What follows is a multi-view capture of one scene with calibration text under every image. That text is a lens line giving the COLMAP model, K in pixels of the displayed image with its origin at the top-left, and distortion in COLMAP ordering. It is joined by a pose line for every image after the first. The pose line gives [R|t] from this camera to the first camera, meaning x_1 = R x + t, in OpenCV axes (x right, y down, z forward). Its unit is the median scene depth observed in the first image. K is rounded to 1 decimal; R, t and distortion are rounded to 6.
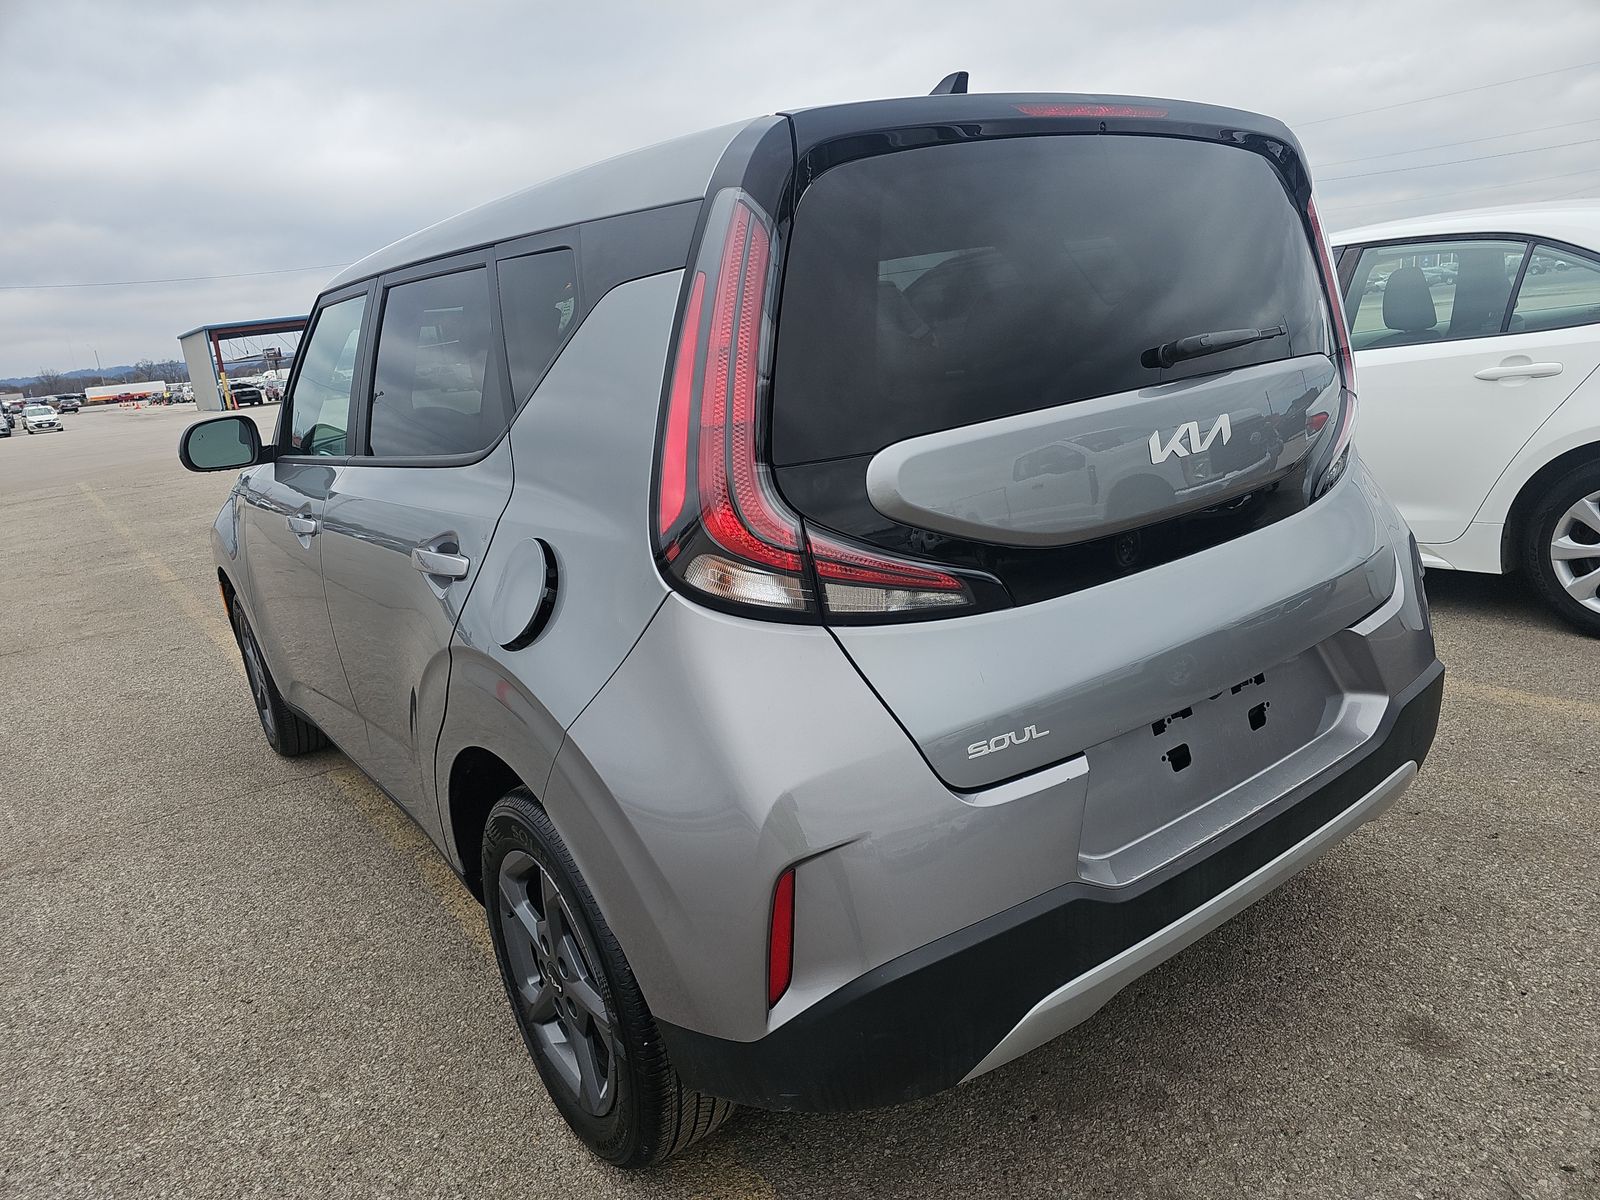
lens RADIAL K [[1110.5, 0, 800.8], [0, 1110.5, 613.2], [0, 0, 1]] dist [0.013241, -0.012325]
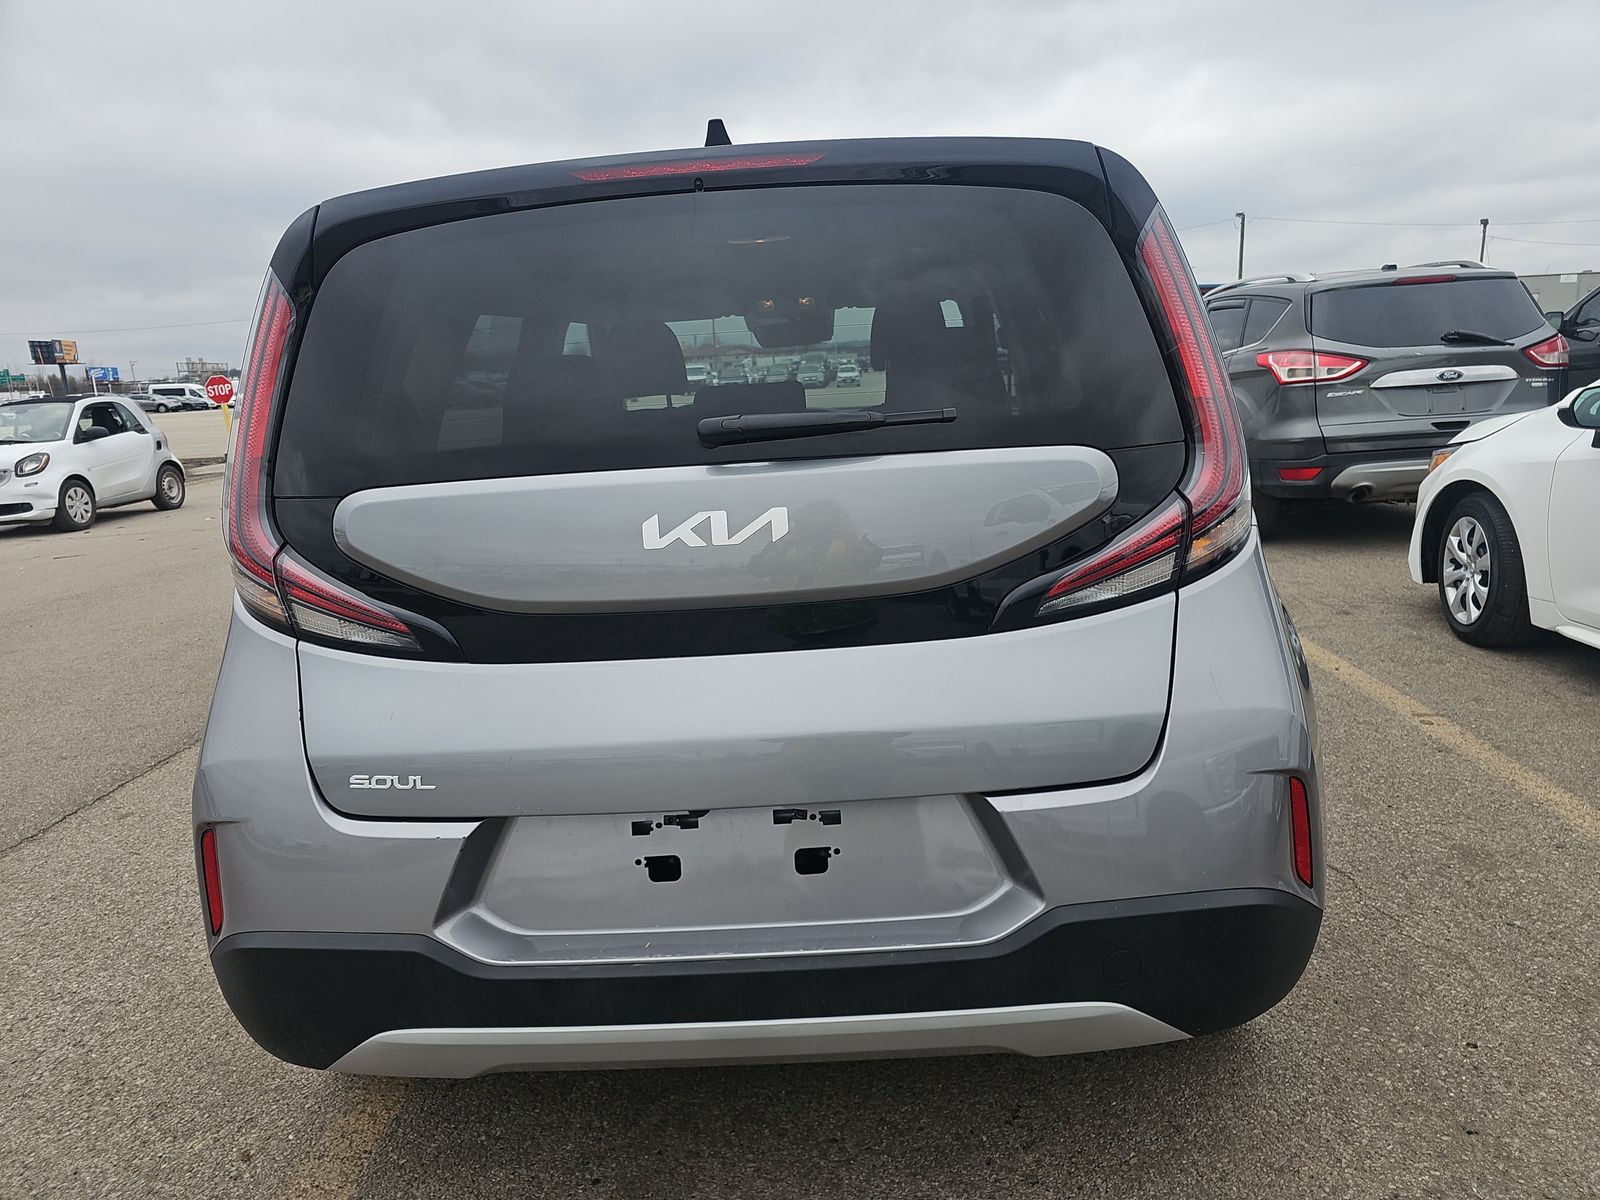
lens RADIAL K [[1110.5, 0, 803.2], [0, 1110.5, 601.1], [0, 0, 1]] dist [0.013241, -0.012325]
pose [[0.787387, 0.190929, -0.586146, 0.973892], [-0.184301, 0.980249, 0.071726, -0.182616], [0.588264, 0.051551, 0.807024, 0.329435]]
